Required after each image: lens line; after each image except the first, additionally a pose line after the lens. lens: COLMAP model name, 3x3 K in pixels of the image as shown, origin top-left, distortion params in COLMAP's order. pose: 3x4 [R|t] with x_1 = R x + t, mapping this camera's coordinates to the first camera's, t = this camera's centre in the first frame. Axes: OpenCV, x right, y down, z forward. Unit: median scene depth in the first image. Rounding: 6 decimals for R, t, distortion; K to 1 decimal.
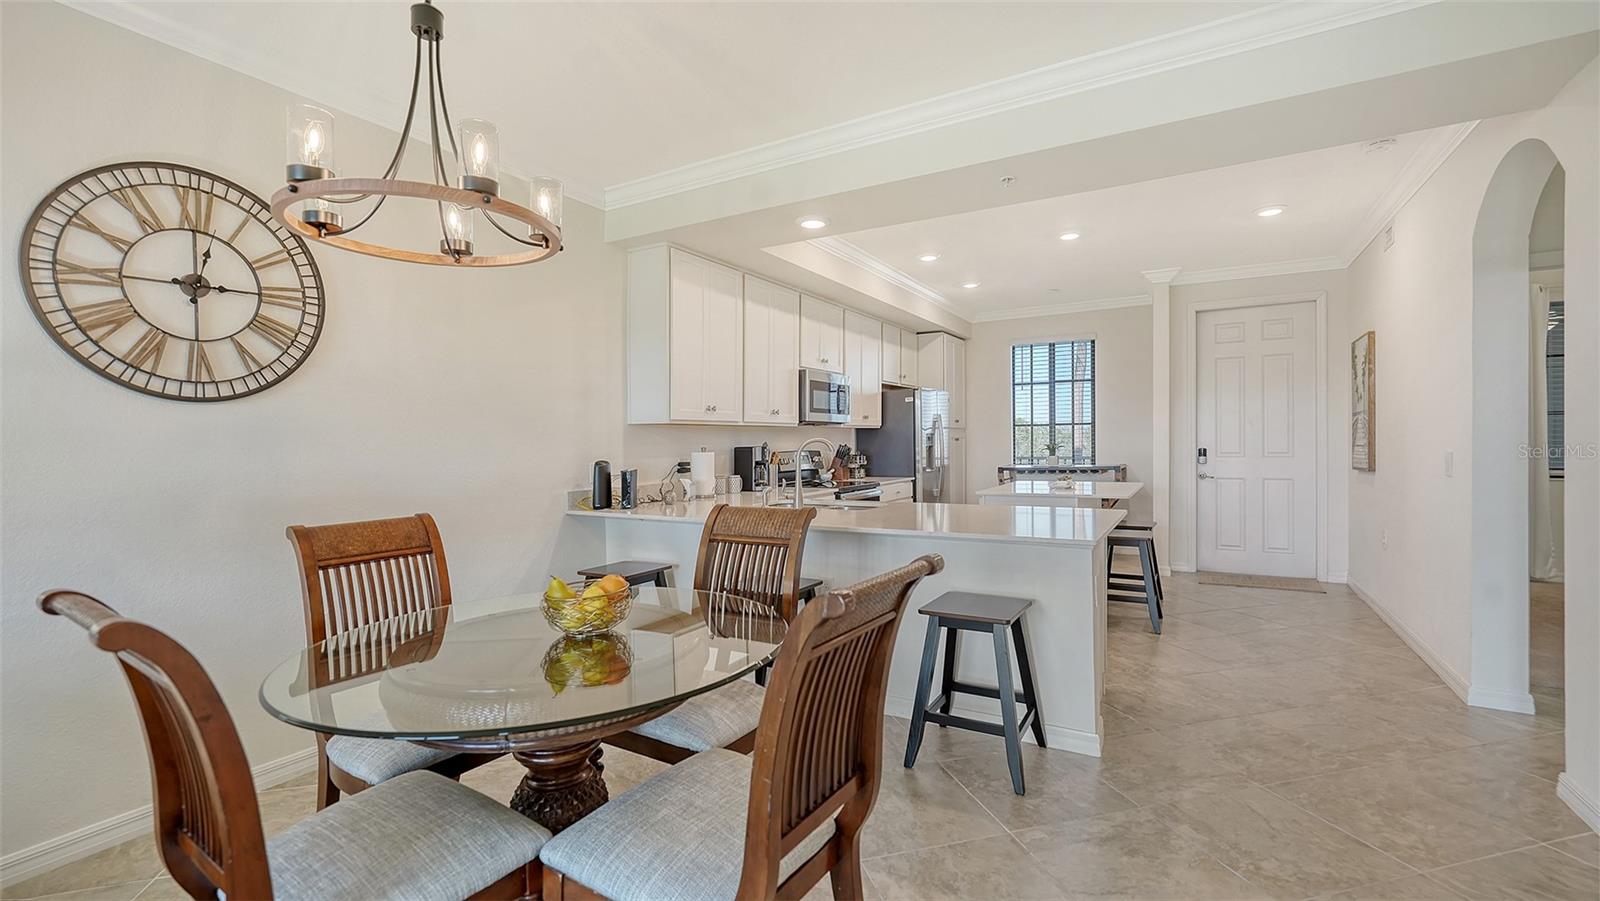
lens RADIAL K [[694.7, 0, 800.5], [0, 694.7, 456.5], [0, 0, 1]] dist [0.001150, 0.000258]
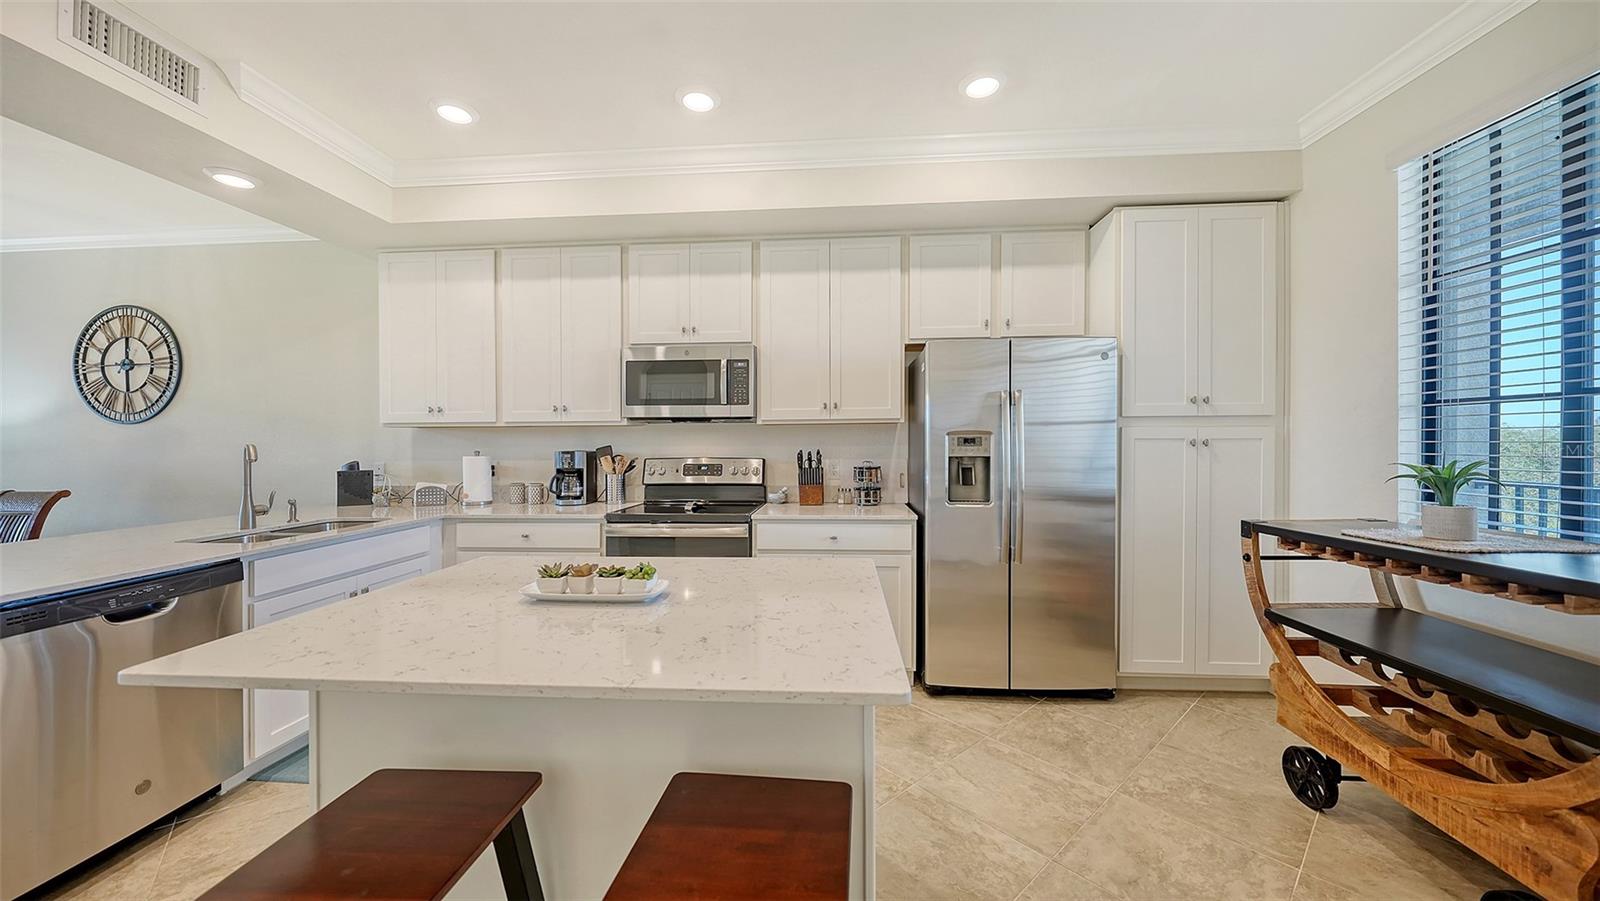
lens RADIAL K [[554.4, 0, 790.2], [0, 554.4, 454.2], [0, 0, 1]] dist [-0.001980, -0.000061]
pose [[0.428597, 0.028617, -0.903042, 0.663708], [-0.021454, 0.999539, 0.021492, -0.030870], [0.903241, 0.010162, 0.429014, 0.980497]]
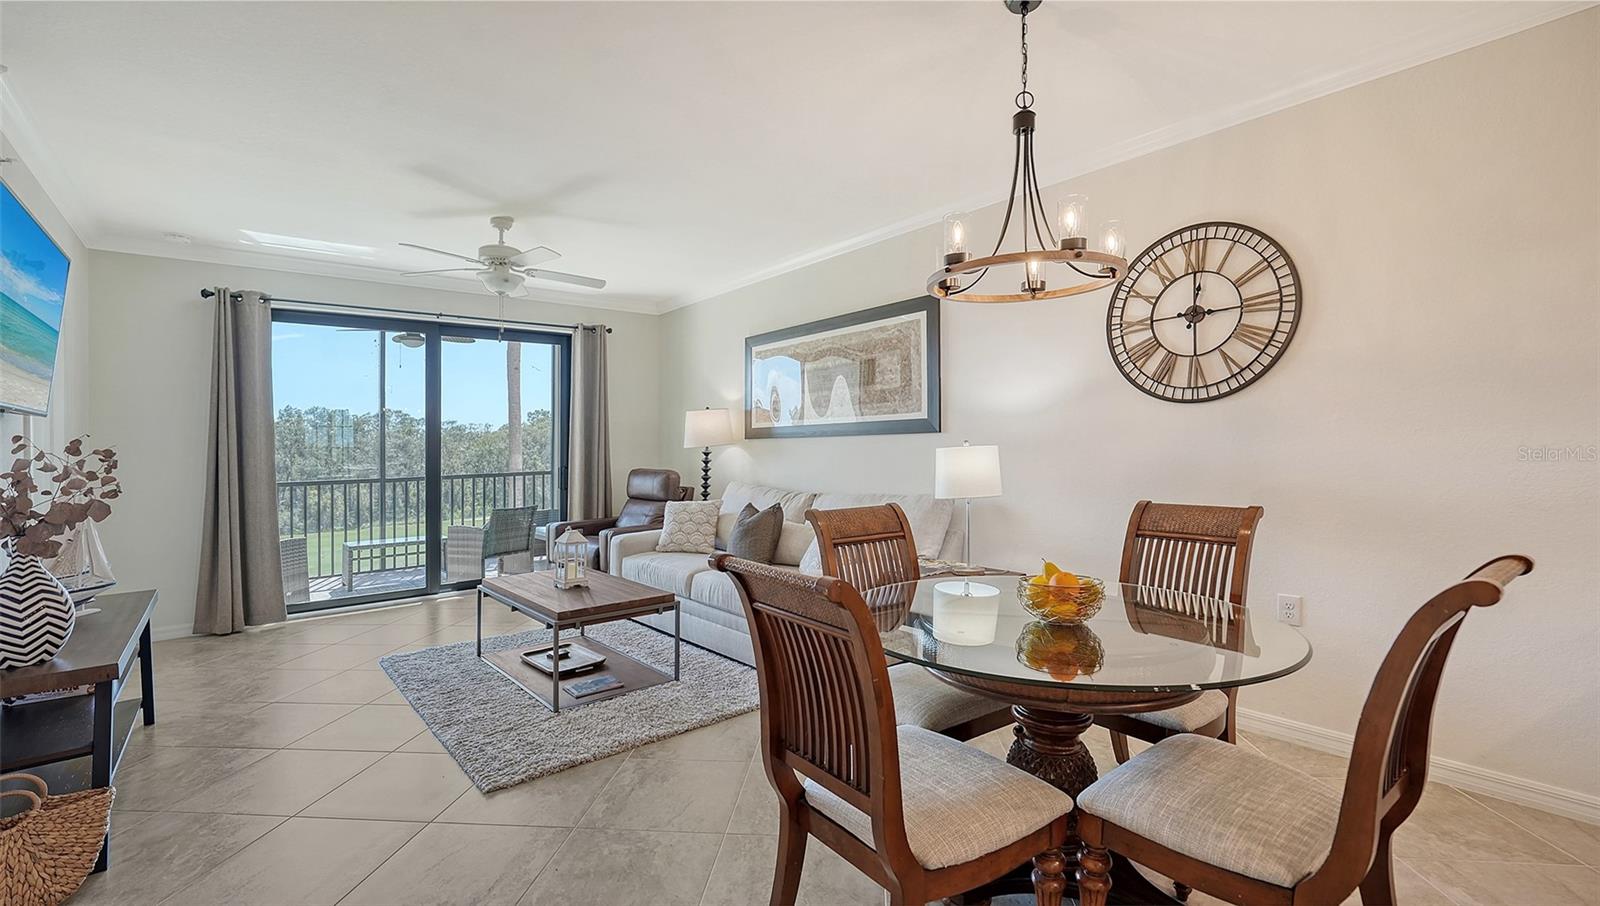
lens RADIAL K [[707.9, 0, 797.8], [0, 707.9, 445.0], [0, 0, 1]] dist [0.003616, -0.002841]
pose [[-0.362377, 0.019417, -0.931829, 0.311181], [-0.000681, 0.999777, 0.021097, -0.012964], [0.932031, 0.008279, -0.362283, 0.379467]]
